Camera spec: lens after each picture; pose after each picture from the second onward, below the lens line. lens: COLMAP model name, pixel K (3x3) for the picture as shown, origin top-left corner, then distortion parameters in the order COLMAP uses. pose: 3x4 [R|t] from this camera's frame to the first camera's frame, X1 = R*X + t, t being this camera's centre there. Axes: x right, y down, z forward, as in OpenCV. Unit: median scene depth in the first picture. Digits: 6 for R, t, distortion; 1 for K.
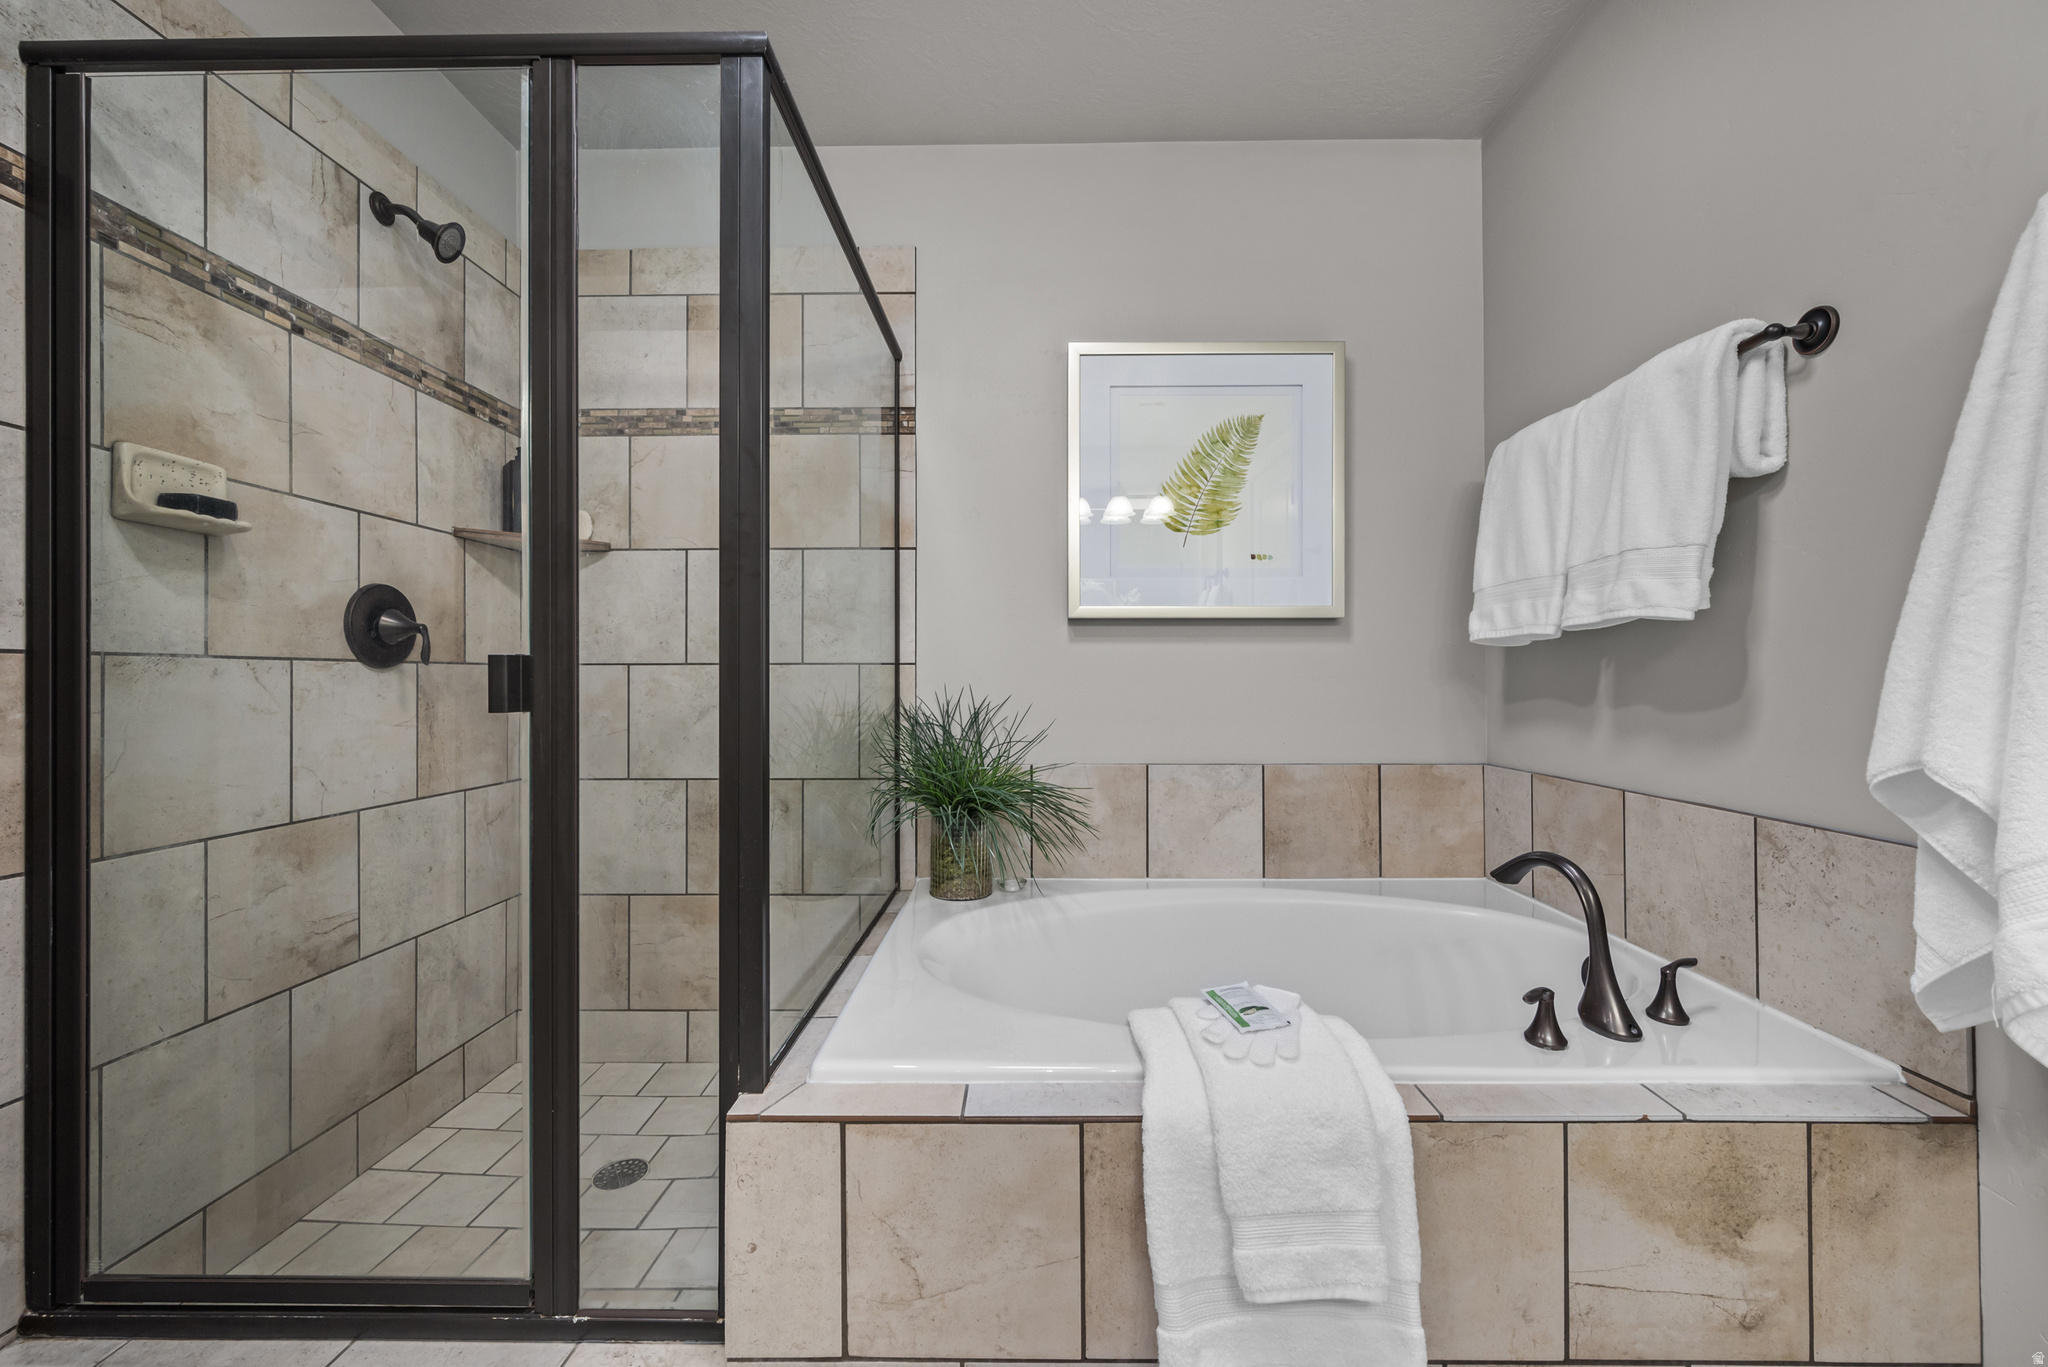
lens RADIAL K [[824.5, 0, 1031.3], [0, 824.5, 672.9], [0, 0, 1]] dist [0.001594, 0.000071]
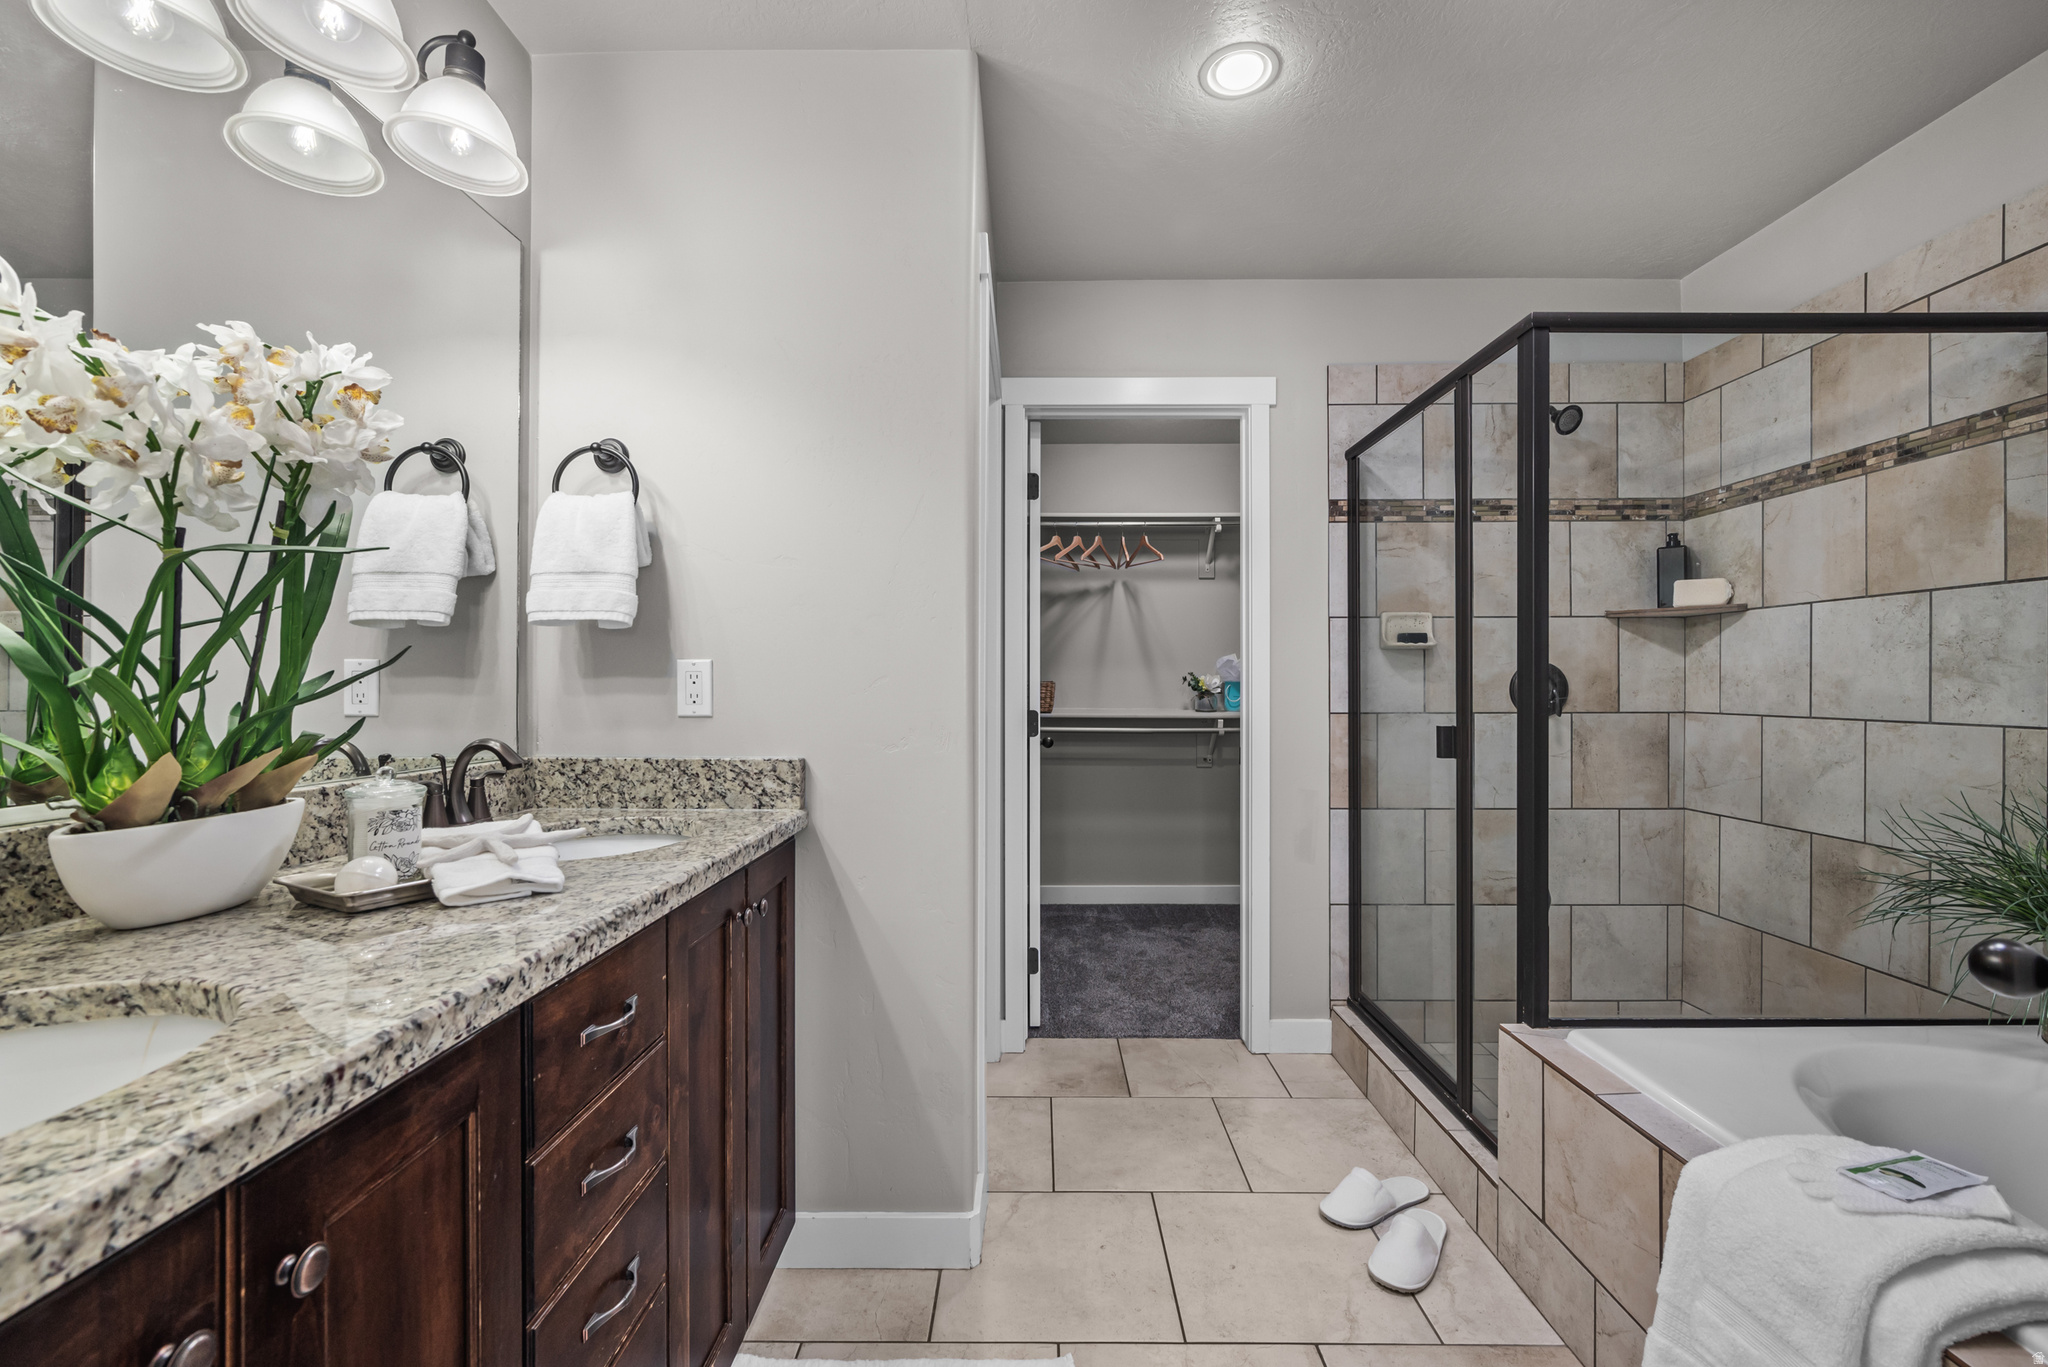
lens RADIAL K [[885.5, 0, 1022.7], [0, 885.5, 679.9], [0, 0, 1]] dist [-0.003038, -0.000391]
pose [[-0.001349, 0.000805, -0.999999, 0.708684], [0.011306, 0.999936, 0.000790, -0.073928], [0.999935, -0.011305, -0.001358, 0.050191]]
